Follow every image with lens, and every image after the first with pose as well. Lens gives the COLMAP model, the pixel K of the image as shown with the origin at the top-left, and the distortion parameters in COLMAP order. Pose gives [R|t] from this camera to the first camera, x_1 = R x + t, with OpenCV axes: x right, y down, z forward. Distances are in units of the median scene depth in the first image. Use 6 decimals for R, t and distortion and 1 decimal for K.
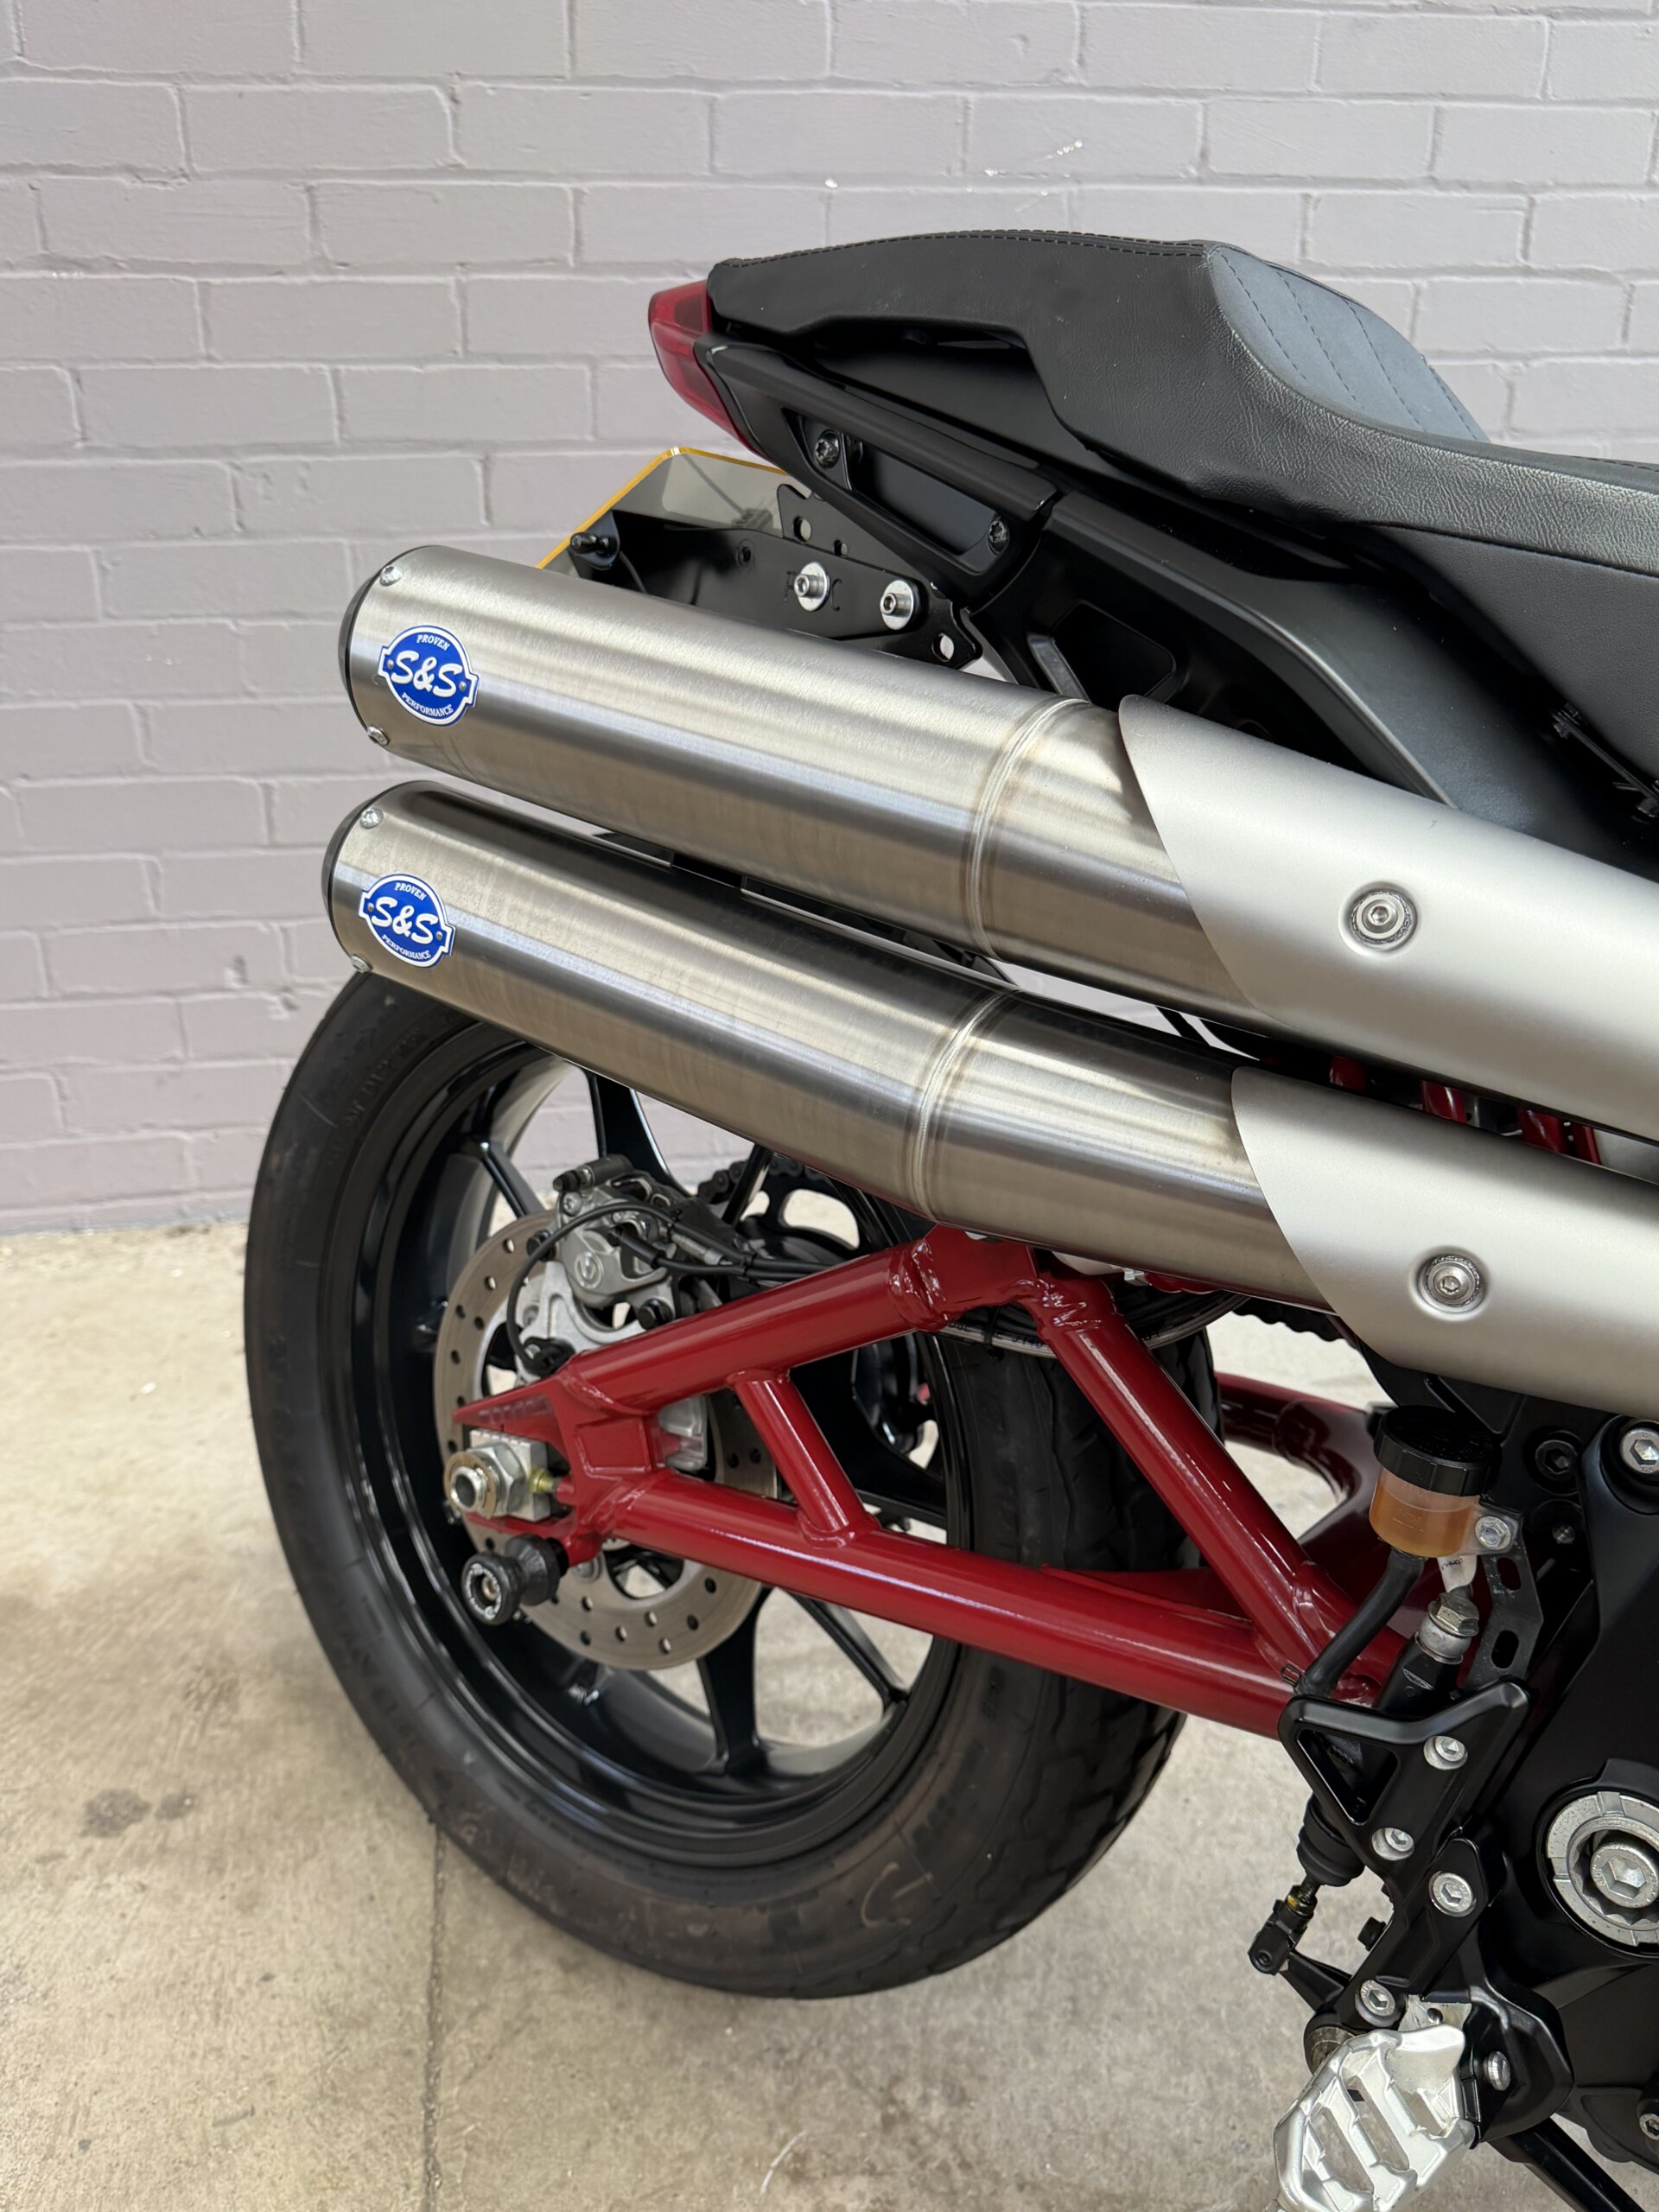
lens RADIAL K [[1873.1, 0, 821.9], [0, 1873.1, 1122.5], [0, 0, 1]] dist [0.046114, -0.077769]
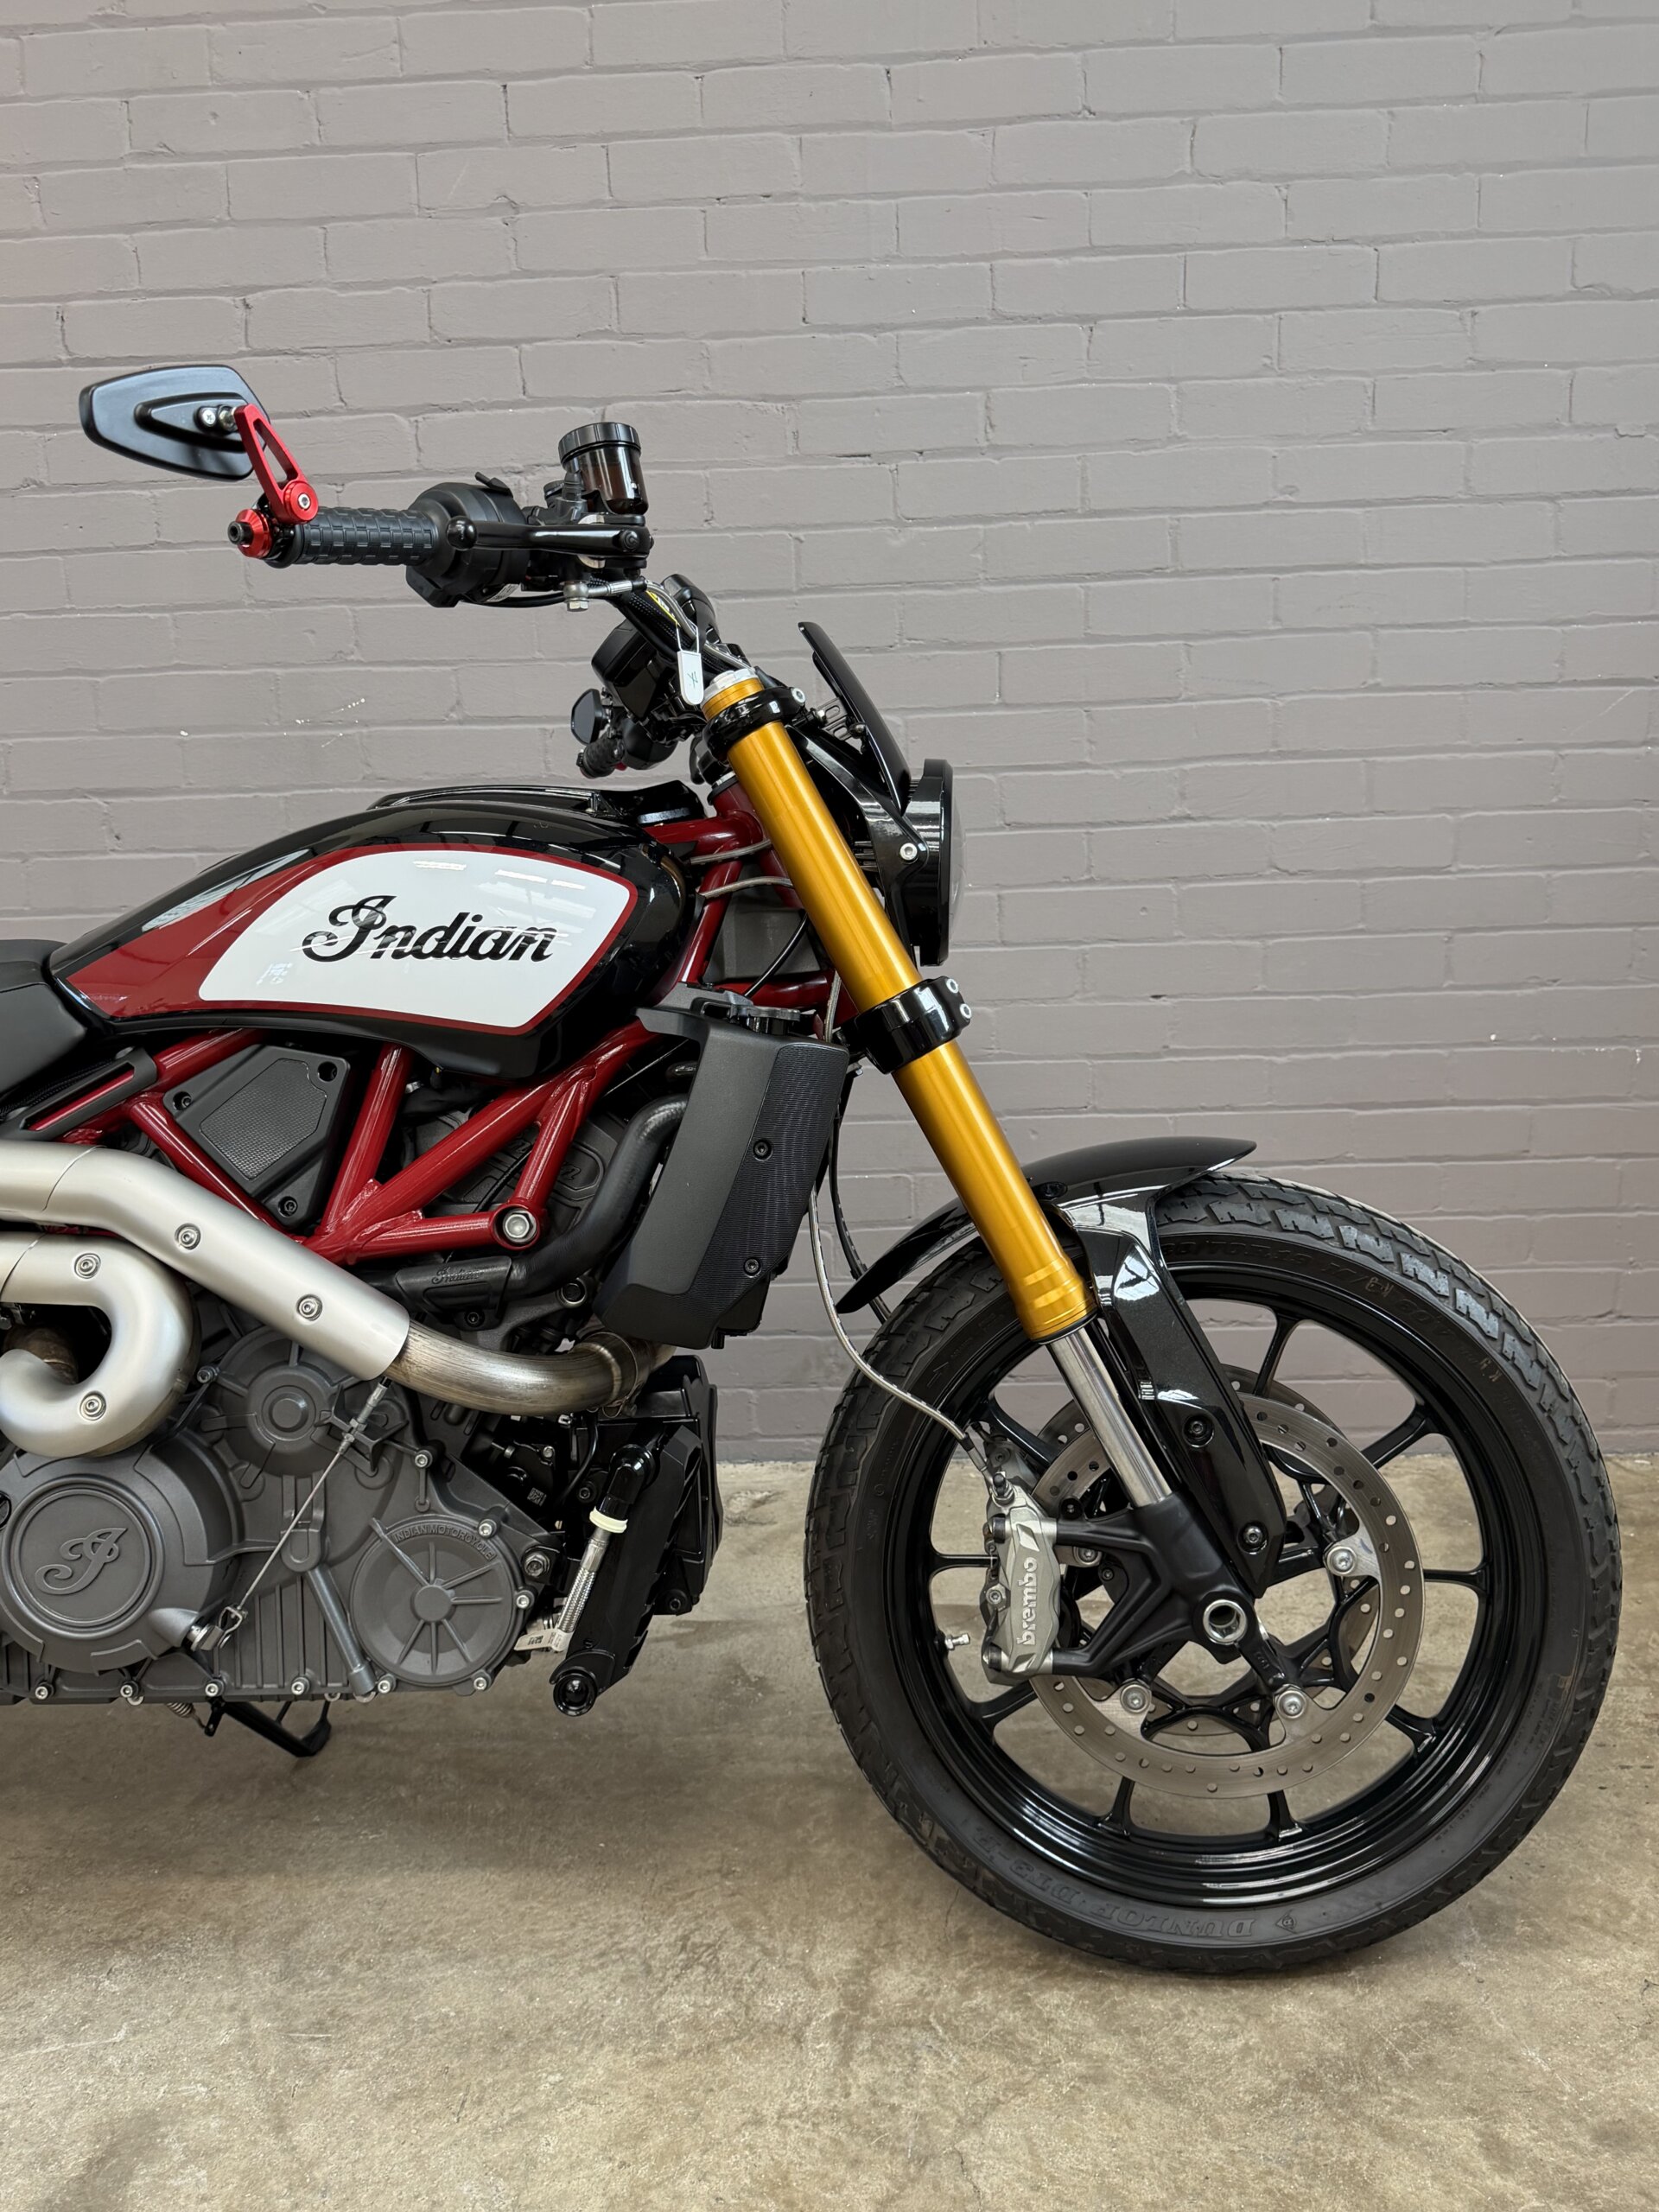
lens RADIAL K [[1873.1, 0, 849.7], [0, 1873.1, 1111.1], [0, 0, 1]] dist [0.046114, -0.077769]
pose [[0.980622, 0.009497, -0.195681, 0.776753], [-0.048641, 0.979352, -0.196226, 0.025049], [0.189777, 0.201941, 0.960835, -0.191235]]
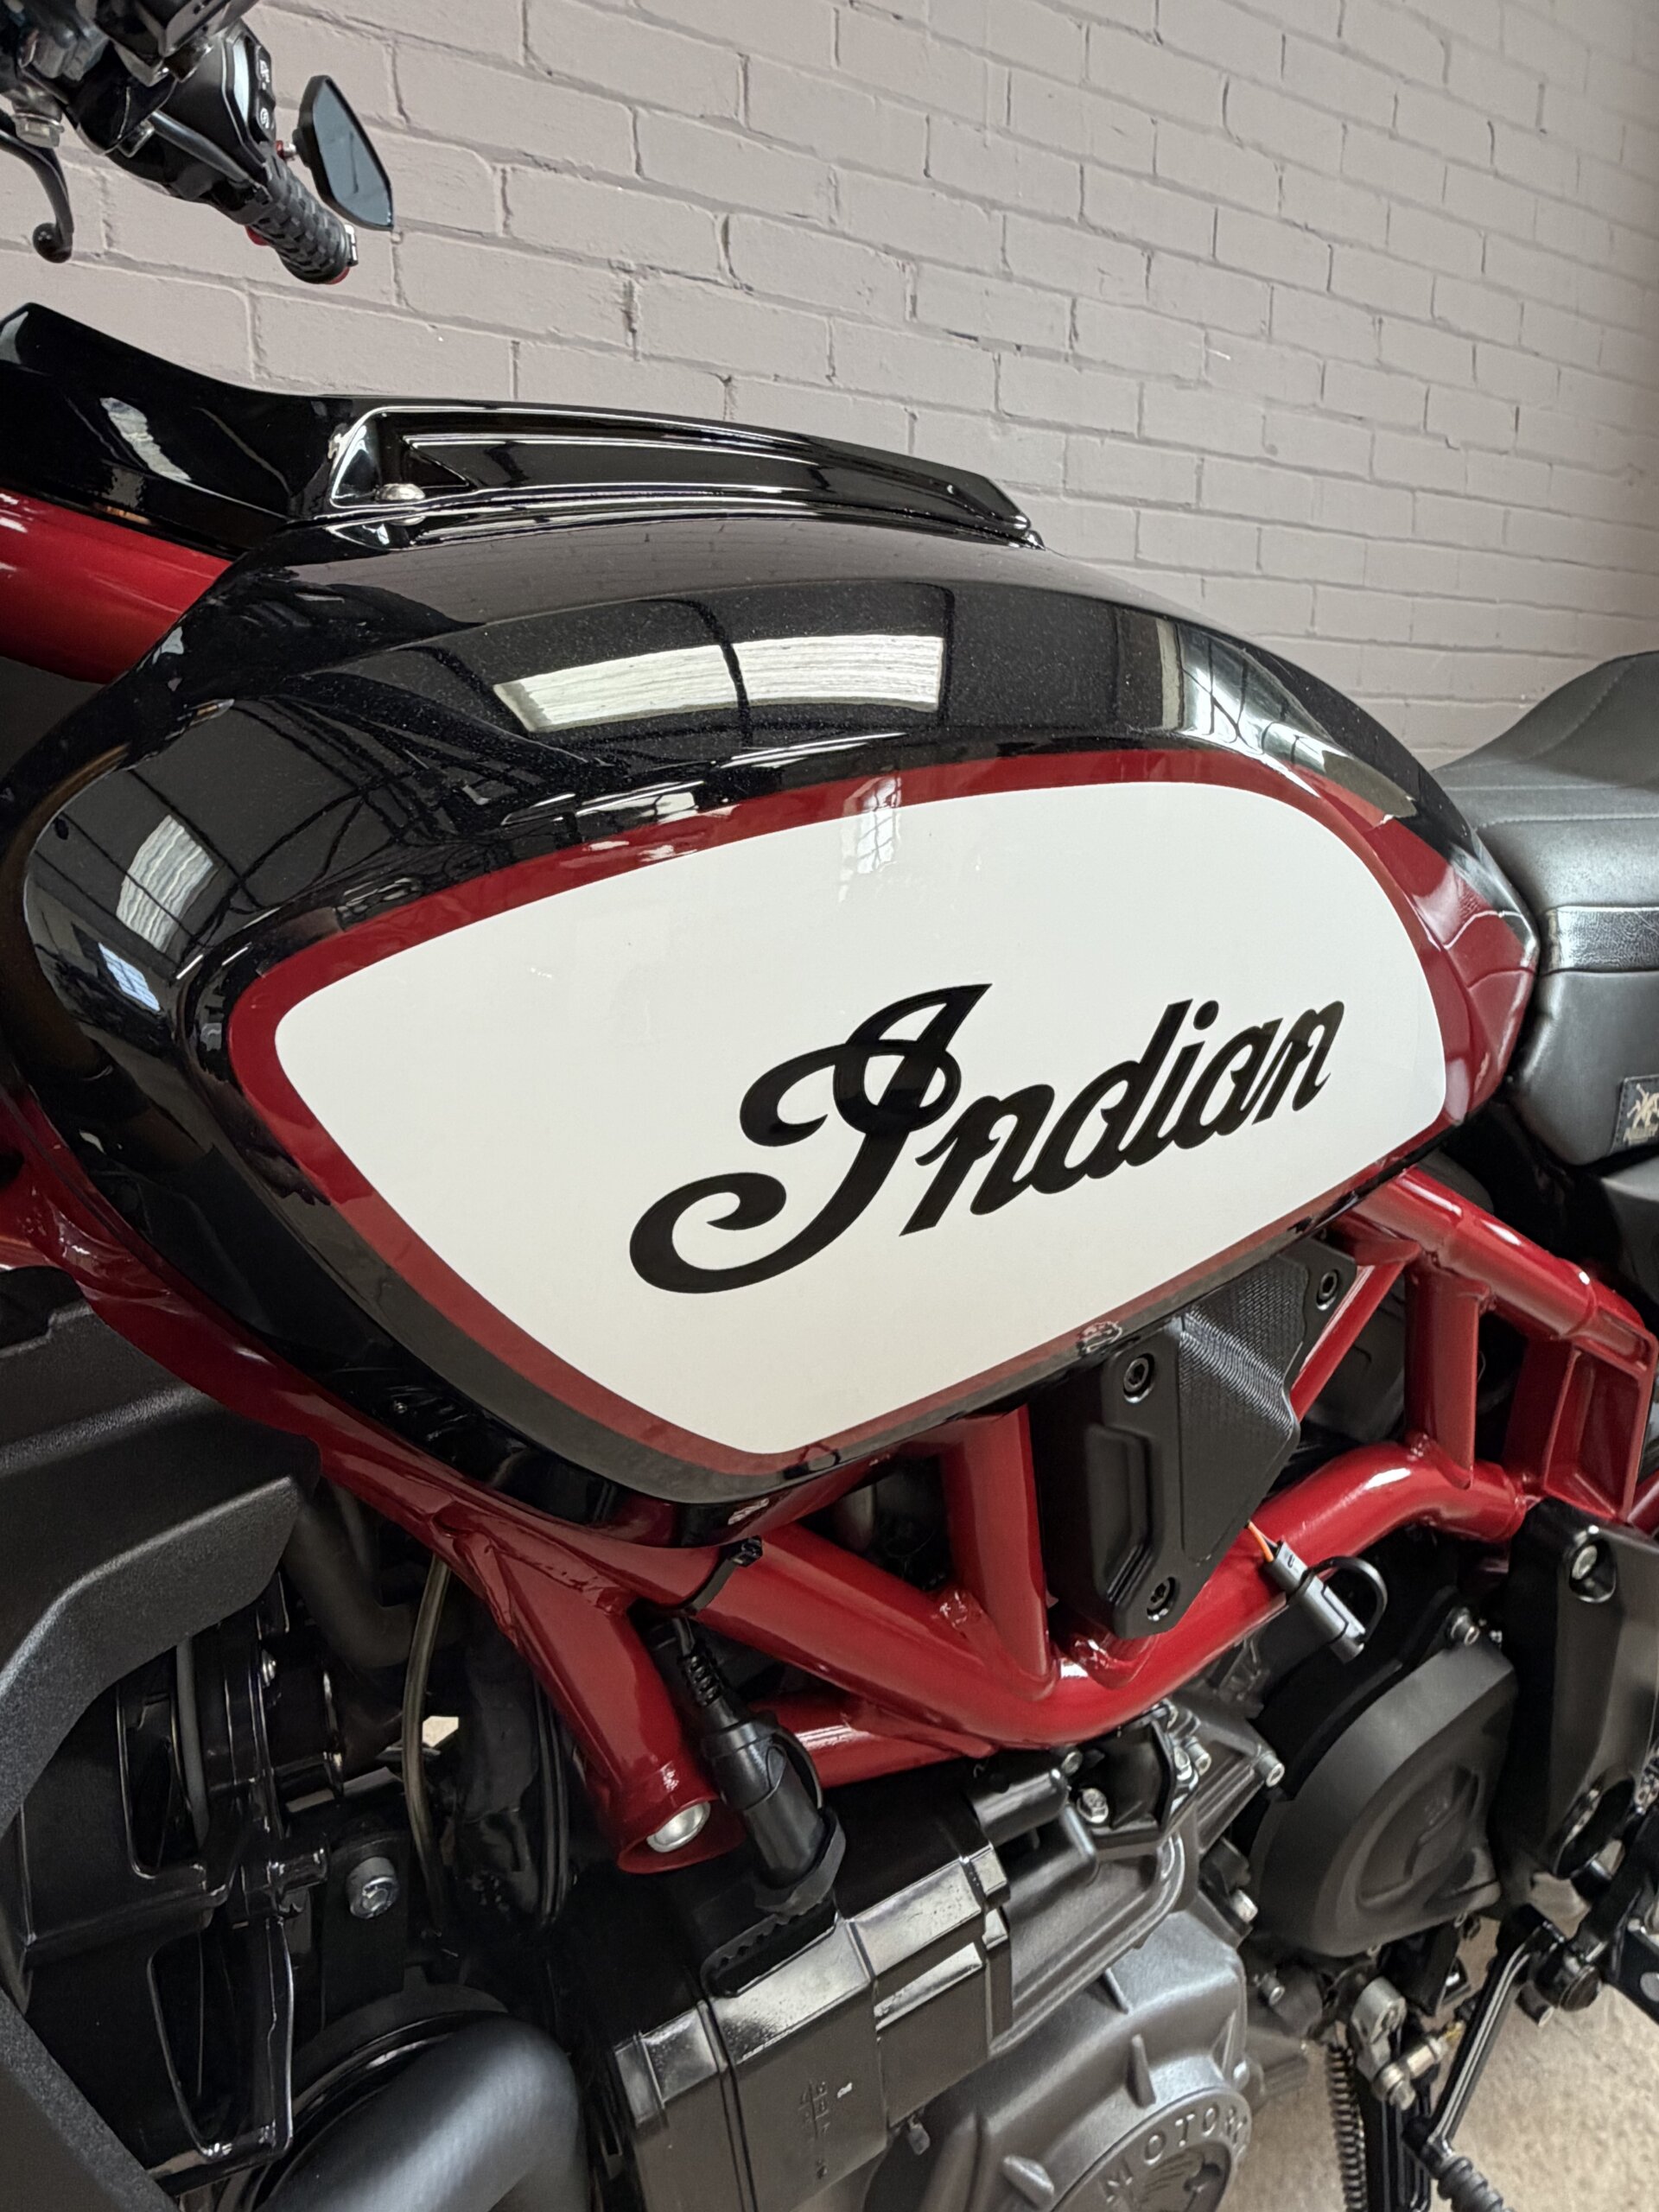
lens RADIAL K [[1384.0, 0, 835.9], [0, 1384.0, 1022.8], [0, 0, 1]] dist [-0.006279, 0.005591]
pose [[0.911060, -0.074812, 0.405429, 0.021256], [0.156967, 0.972277, -0.173319, -0.114208], [-0.381223, 0.221543, 0.897545, 0.327723]]
